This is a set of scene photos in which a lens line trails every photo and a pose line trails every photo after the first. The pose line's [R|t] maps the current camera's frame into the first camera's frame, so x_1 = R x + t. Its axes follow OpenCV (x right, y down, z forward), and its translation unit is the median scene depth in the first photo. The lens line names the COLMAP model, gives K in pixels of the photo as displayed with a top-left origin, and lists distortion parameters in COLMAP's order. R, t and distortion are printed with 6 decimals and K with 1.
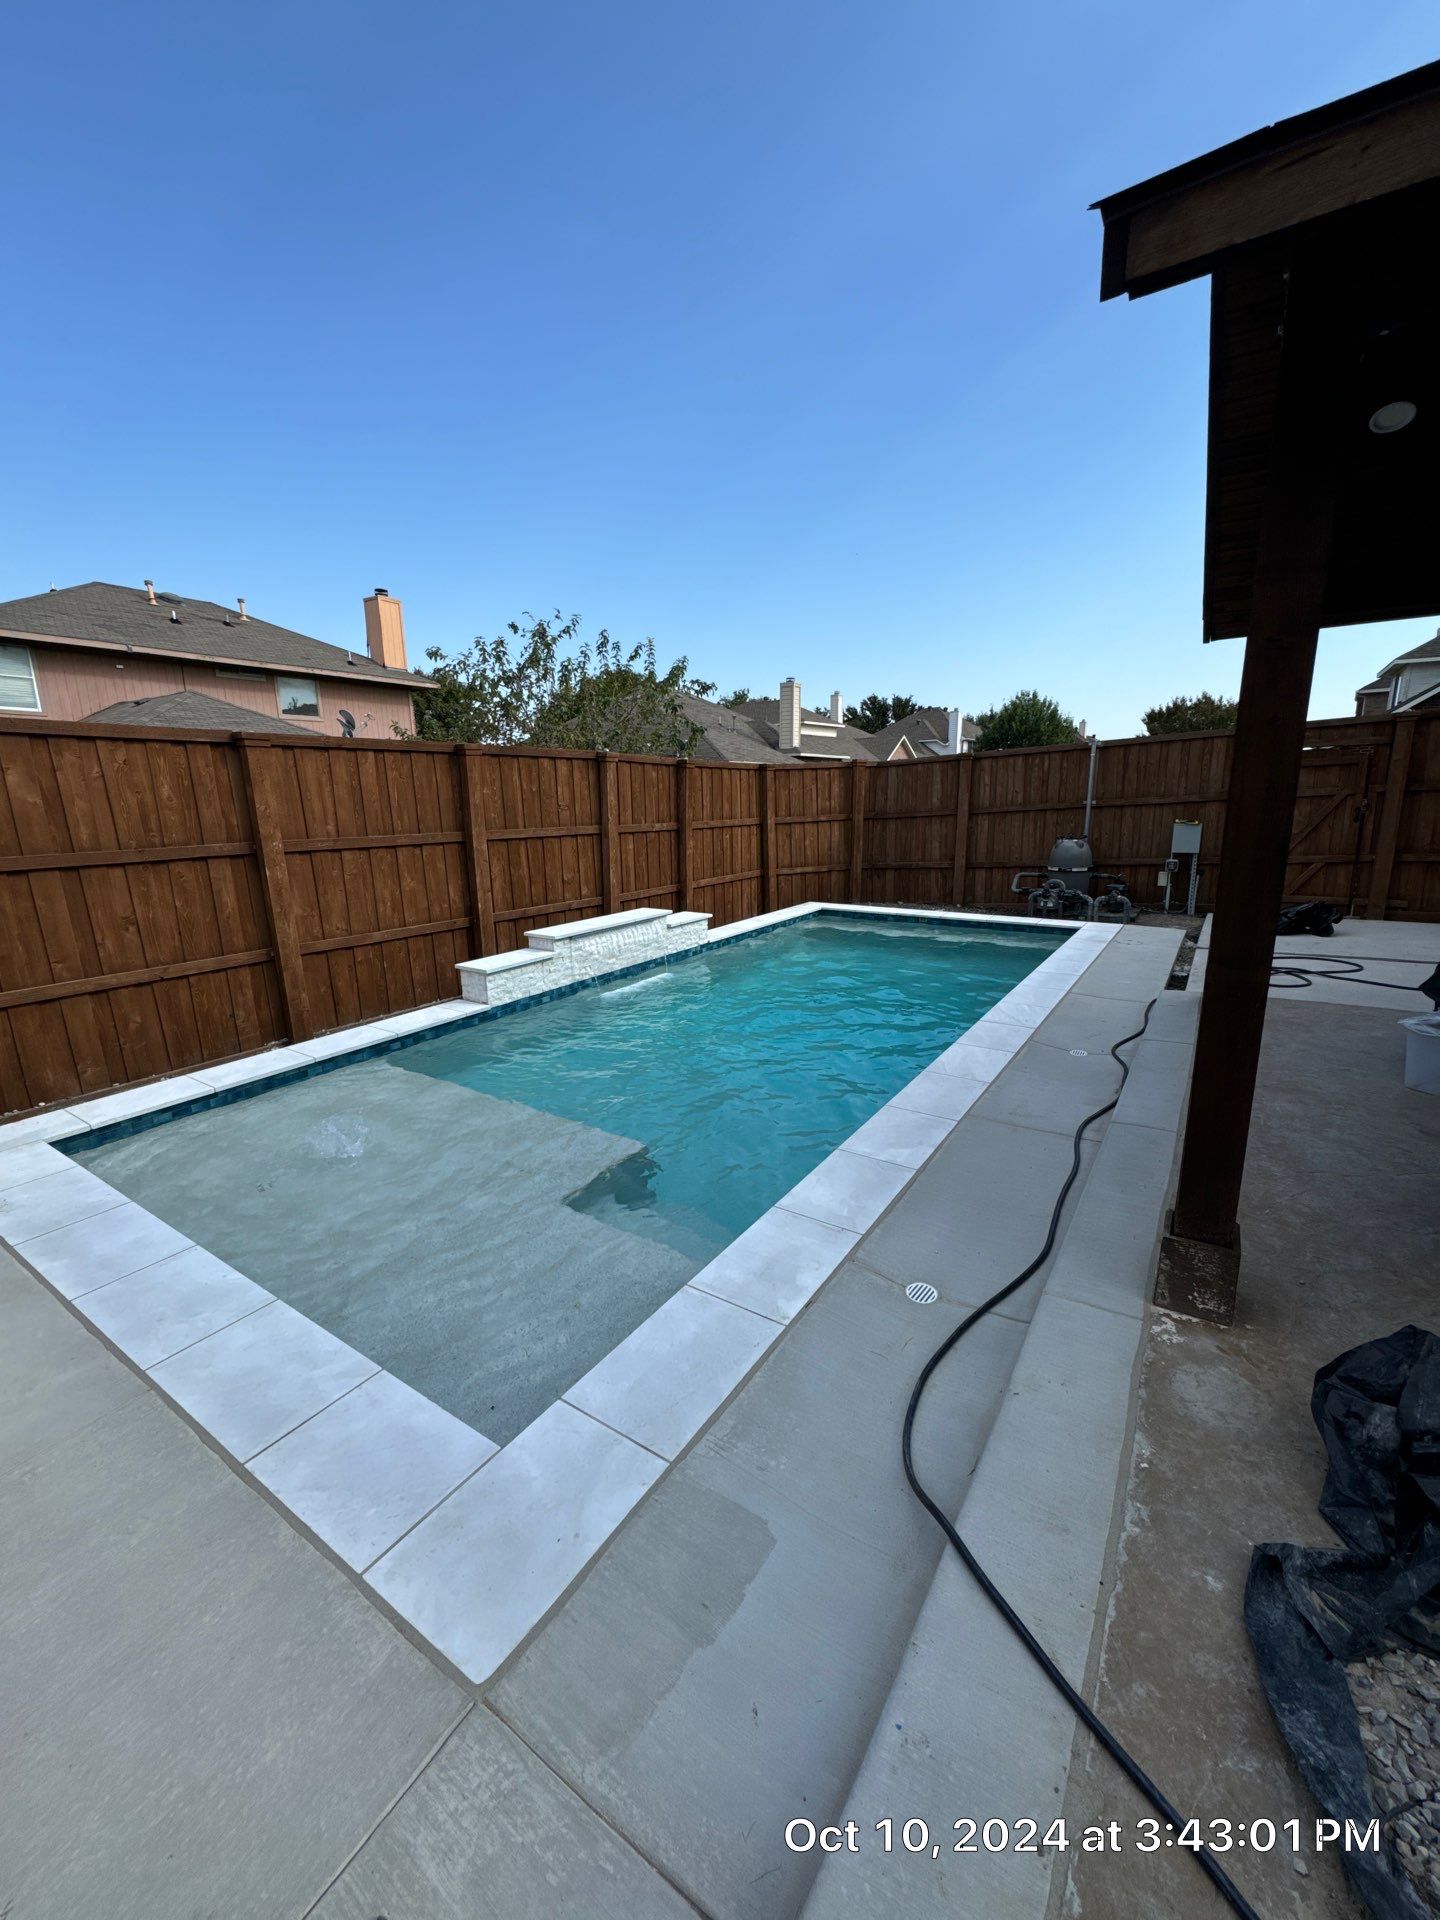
lens RADIAL K [[761.4, 0, 720.3], [0, 761.4, 963.1], [0, 0, 1]] dist [-0.003277, 0.000808]
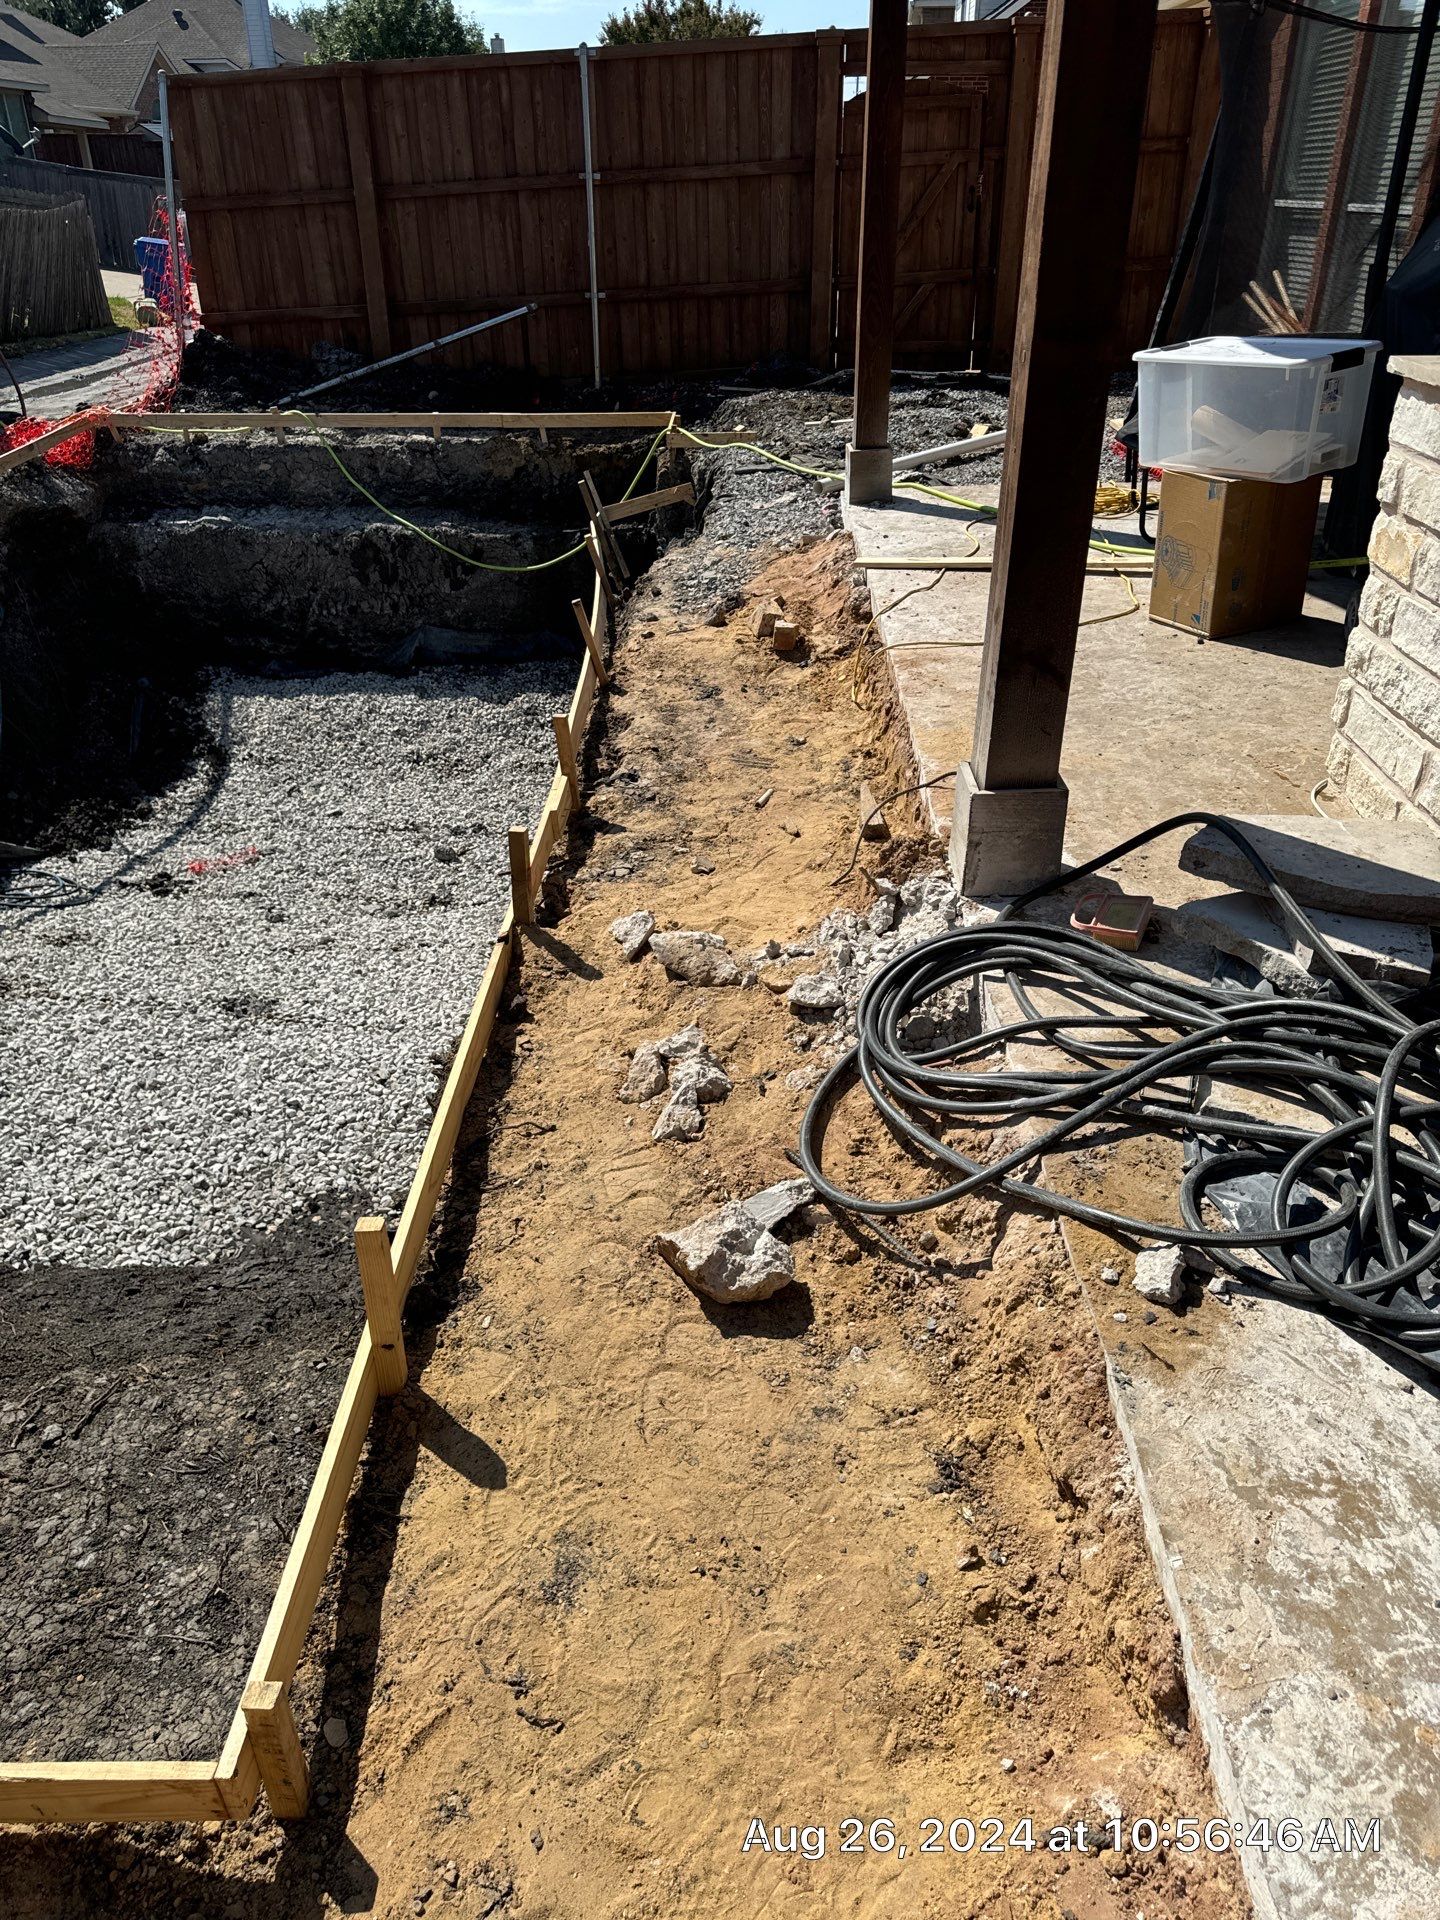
lens RADIAL K [[1364.9, 0, 728.4], [0, 1364.9, 953.8], [0, 0, 1]] dist [0.002032, -0.004575]
pose [[0.840238, -0.254321, 0.478874, -0.069356], [0.105932, 0.943154, 0.315022, 0.027897], [-0.531769, -0.213965, 0.819415, 0.029627]]
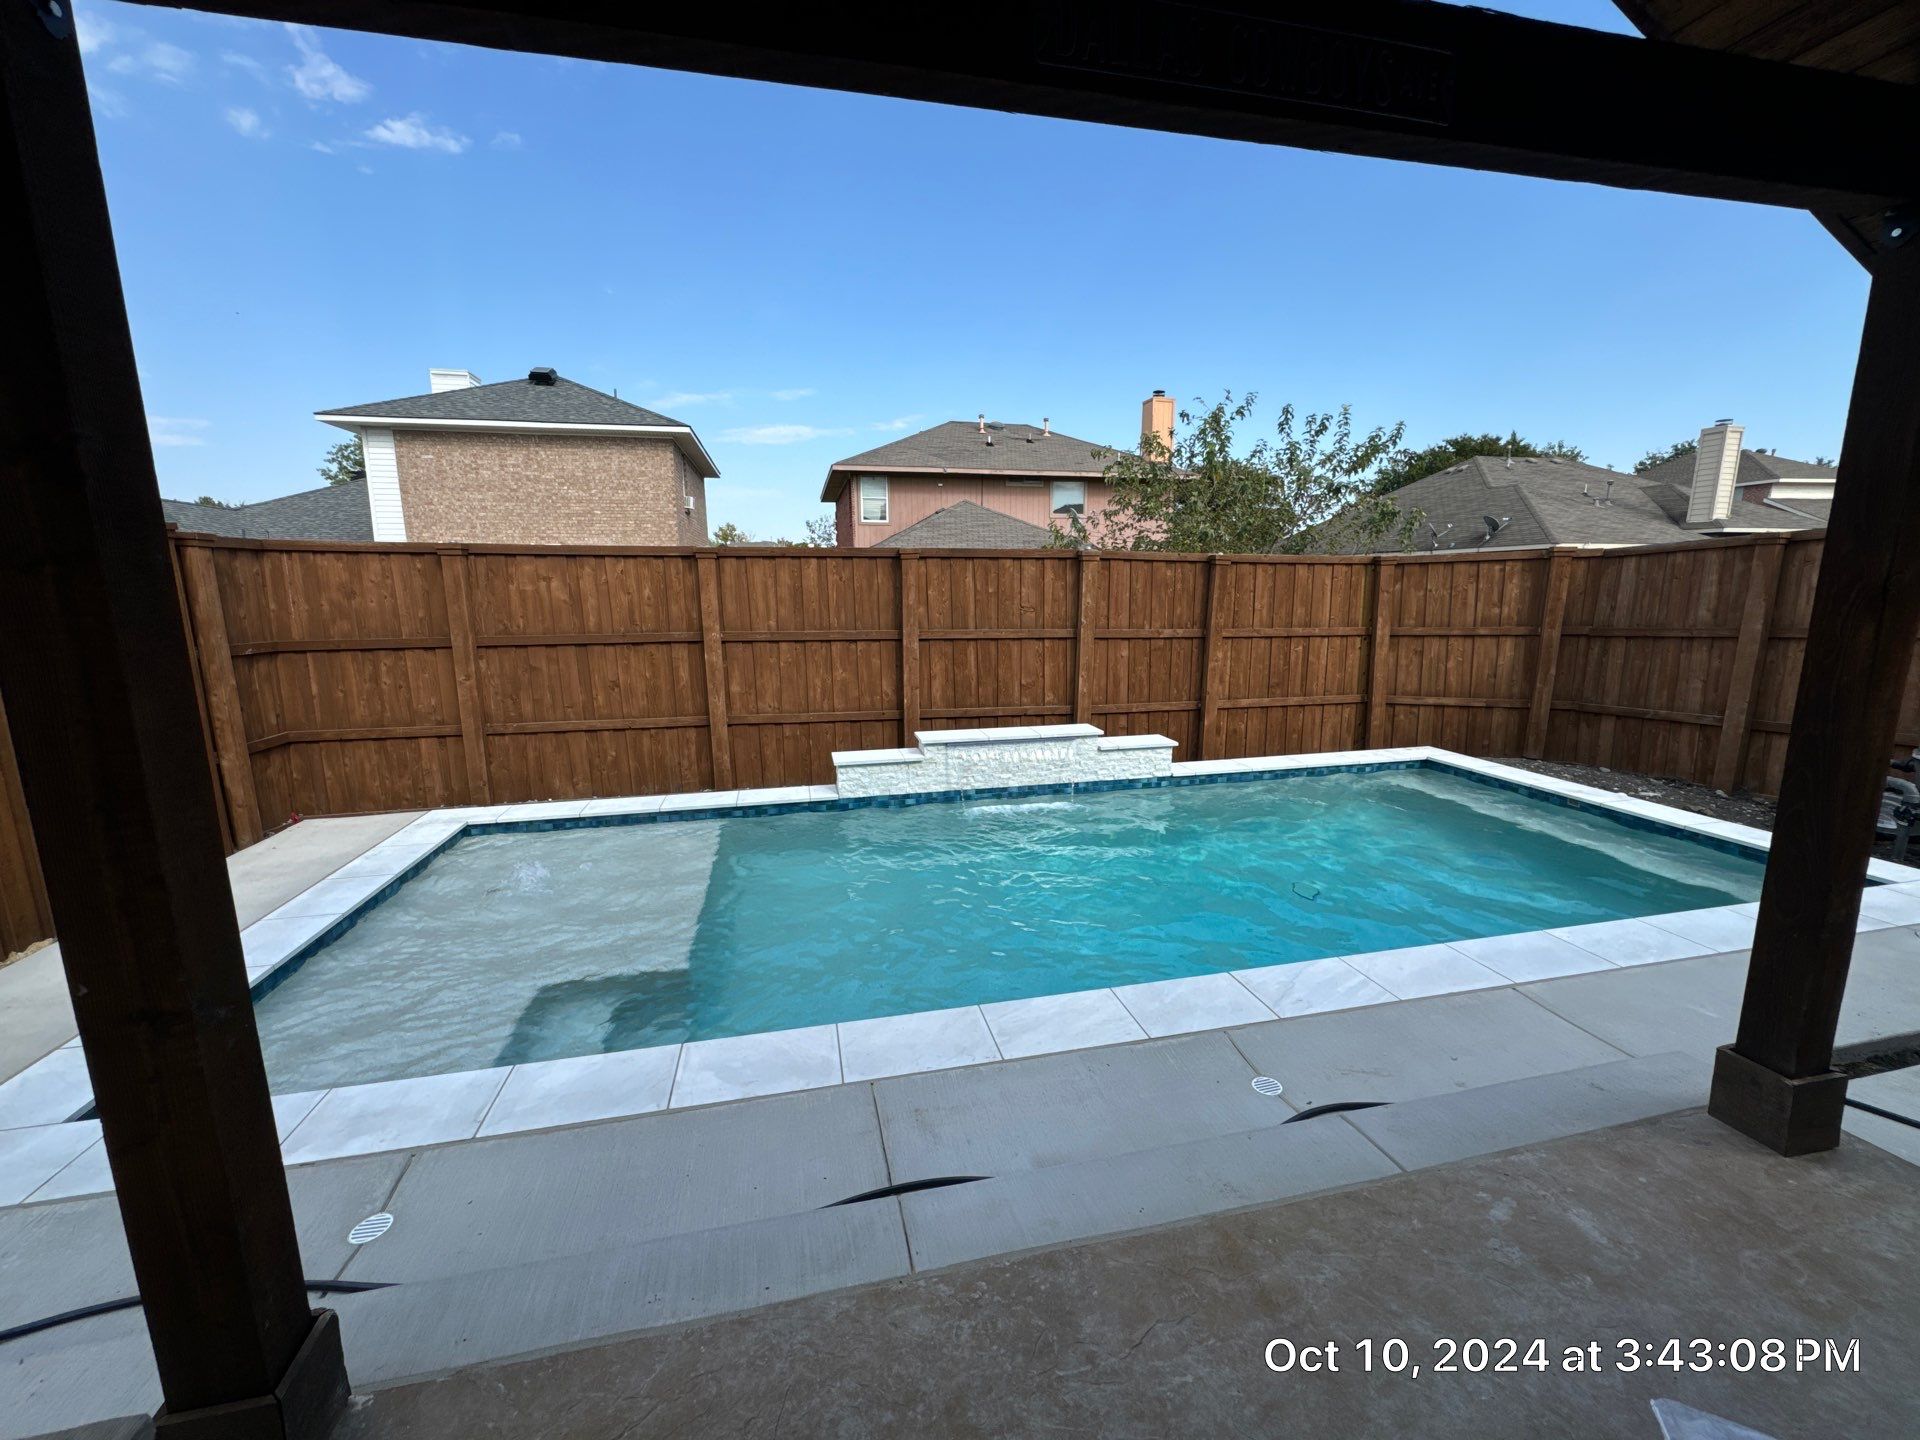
lens RADIAL K [[761.4, 0, 958.7], [0, 761.4, 711.9], [0, 0, 1]] dist [-0.003277, 0.000808]
pose [[0.724242, 0.125335, -0.678060, 0.464696], [-0.156047, 0.987622, 0.015880, -0.091378], [0.671657, 0.094309, 0.734835, 0.291017]]
